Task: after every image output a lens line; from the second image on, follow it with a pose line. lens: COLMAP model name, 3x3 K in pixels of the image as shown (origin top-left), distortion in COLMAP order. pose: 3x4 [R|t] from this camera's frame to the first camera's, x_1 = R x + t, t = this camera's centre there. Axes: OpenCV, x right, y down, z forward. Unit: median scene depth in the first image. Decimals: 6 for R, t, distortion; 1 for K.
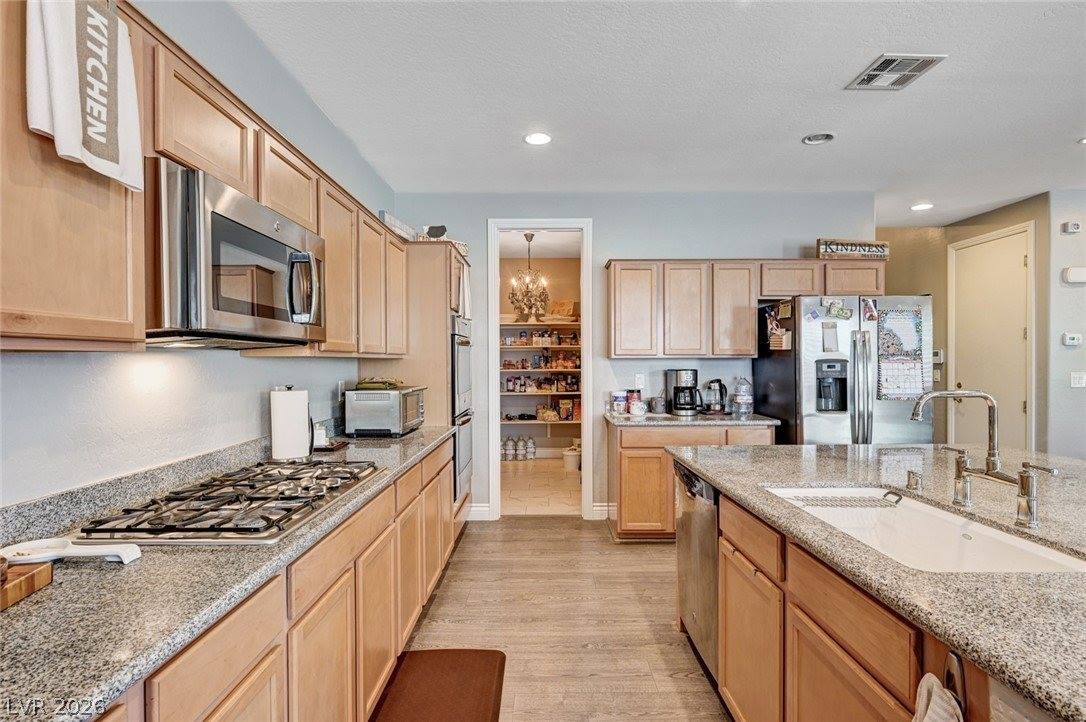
lens RADIAL K [[532.0, 0, 543.0], [0, 532.0, 361.0], [0, 0, 1]] dist [-0.001458, -0.000346]
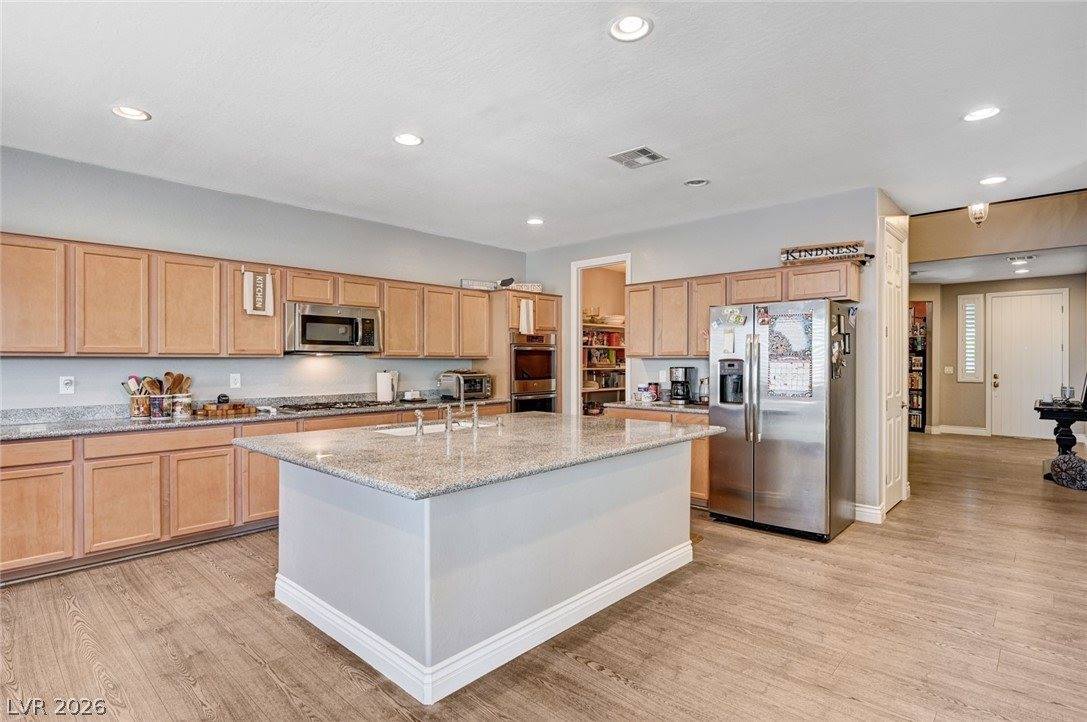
lens RADIAL K [[547.9, 0, 543.5], [0, 547.9, 361.0], [0, 0, 1]] dist [-0.000629, -0.000030]
pose [[0.727573, 0.002932, -0.686024, 1.077416], [-0.002994, 0.999995, 0.001098, 0.000999], [0.686023, 0.001256, 0.727578, -0.174777]]
